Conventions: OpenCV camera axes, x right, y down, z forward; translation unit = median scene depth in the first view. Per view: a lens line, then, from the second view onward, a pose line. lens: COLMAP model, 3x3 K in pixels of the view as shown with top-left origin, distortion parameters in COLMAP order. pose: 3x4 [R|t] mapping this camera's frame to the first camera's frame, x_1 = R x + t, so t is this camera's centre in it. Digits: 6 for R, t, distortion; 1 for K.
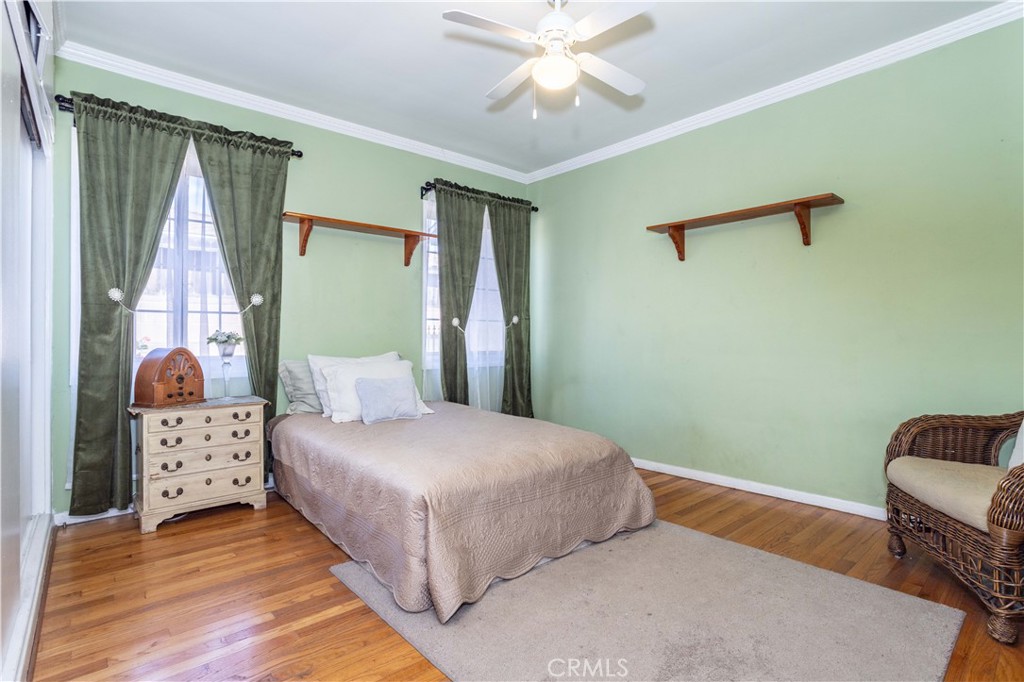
lens RADIAL K [[499.3, 0, 509.2], [0, 499.3, 337.3], [0, 0, 1]] dist [-0.056136, 0.027425]
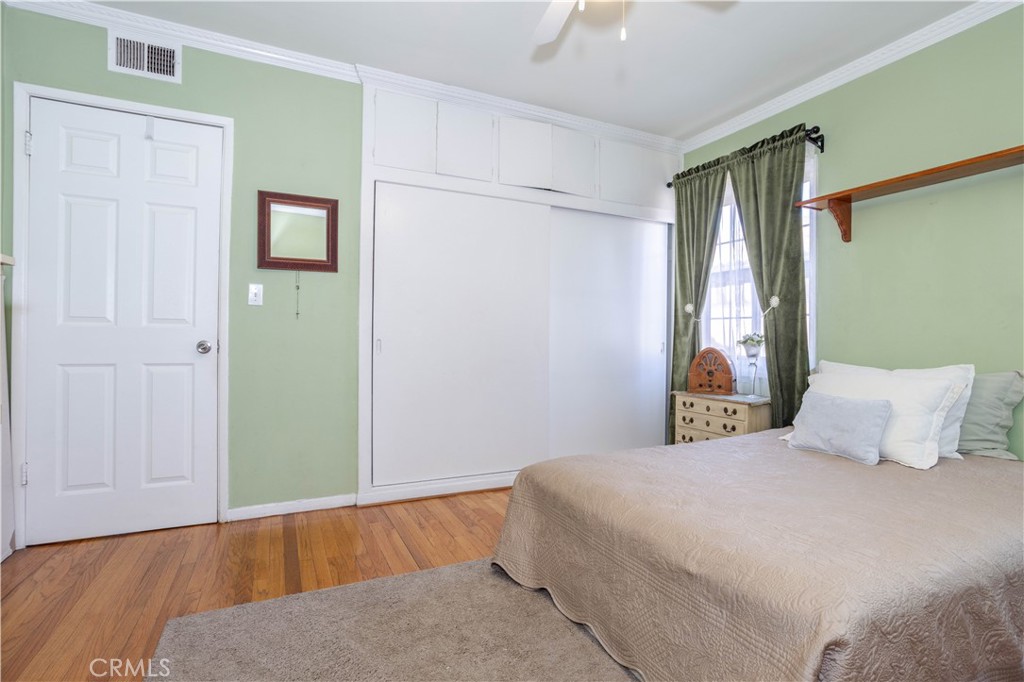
lens RADIAL K [[499.3, 0, 509.2], [0, 499.3, 337.3], [0, 0, 1]] dist [-0.056136, 0.027425]
pose [[-0.273867, -0.008753, -0.961728, 0.645620], [-0.011483, 0.999917, -0.005831, 0.008255], [0.961699, 0.009446, -0.273945, 0.837010]]
